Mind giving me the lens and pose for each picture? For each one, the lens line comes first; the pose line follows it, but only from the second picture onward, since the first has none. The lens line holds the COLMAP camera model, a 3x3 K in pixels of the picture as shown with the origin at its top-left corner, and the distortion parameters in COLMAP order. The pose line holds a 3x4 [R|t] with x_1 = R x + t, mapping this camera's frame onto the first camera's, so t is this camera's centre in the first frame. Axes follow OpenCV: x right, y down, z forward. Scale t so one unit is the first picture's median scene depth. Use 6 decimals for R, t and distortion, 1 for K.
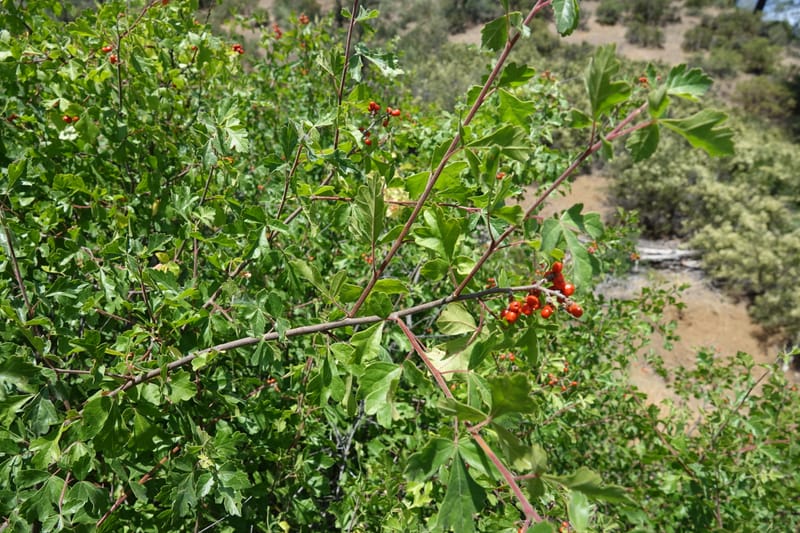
lens RADIAL K [[561.1, 0, 400.2], [0, 561.1, 265.2], [0, 0, 1]] dist [0.002253, 0.003922]
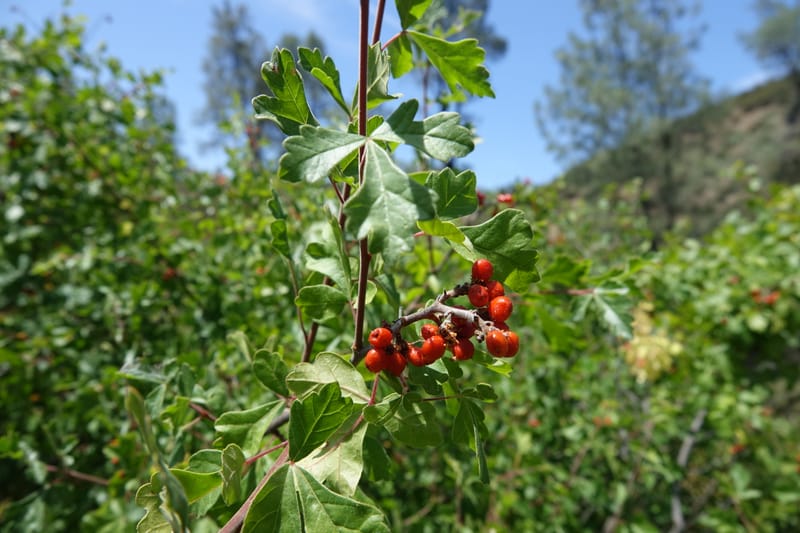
lens RADIAL K [[561.1, 0, 400.2], [0, 561.1, 265.2], [0, 0, 1]] dist [0.002253, 0.003922]
pose [[0.860210, -0.127216, -0.493817, 0.448589], [-0.039560, 0.948816, -0.313343, 0.157398], [0.508404, 0.289076, 0.811148, 0.520157]]
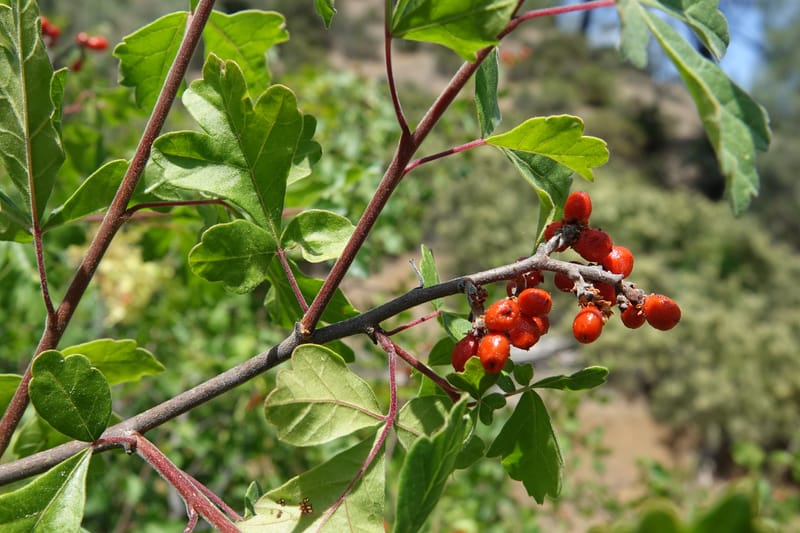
lens RADIAL K [[839.5, 0, 400.2], [0, 839.5, 264.6], [0, 0, 1]] dist [0.006691, 0.009657]
pose [[0.948999, -0.099300, 0.299233, 0.005835], [0.147263, 0.978820, -0.142215, 0.095868], [-0.278774, 0.179028, 0.943522, 0.507728]]
